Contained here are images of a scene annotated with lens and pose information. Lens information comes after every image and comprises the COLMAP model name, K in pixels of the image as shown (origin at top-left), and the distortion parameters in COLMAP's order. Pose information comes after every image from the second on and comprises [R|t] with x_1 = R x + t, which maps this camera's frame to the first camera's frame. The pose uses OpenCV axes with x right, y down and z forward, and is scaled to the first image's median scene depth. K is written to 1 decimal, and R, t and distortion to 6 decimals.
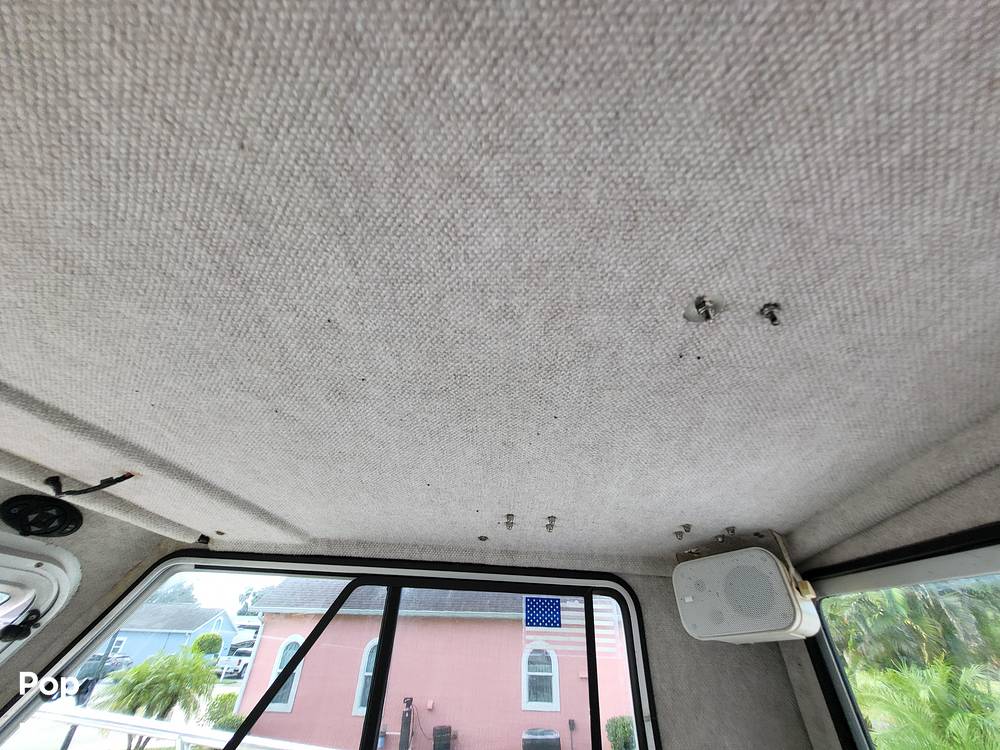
lens RADIAL K [[399.4, 0, 502.8], [0, 399.4, 373.0], [0, 0, 1]] dist [0.002288, 0.000342]
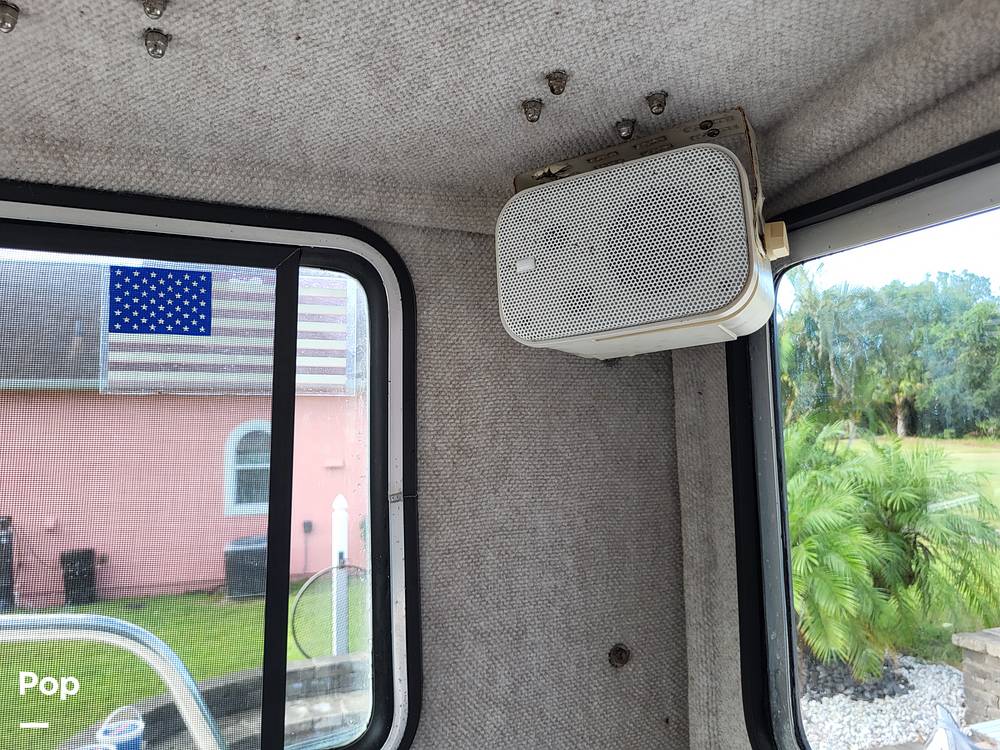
lens RADIAL K [[800.2, 0, 499.1], [0, 800.2, 373.4], [0, 0, 1]] dist [0.003222, 0.005651]
pose [[0.933069, -0.019204, 0.359183, 0.126599], [-0.166701, 0.861773, 0.479123, 0.244065], [-0.318736, -0.506931, 0.800892, 0.260447]]
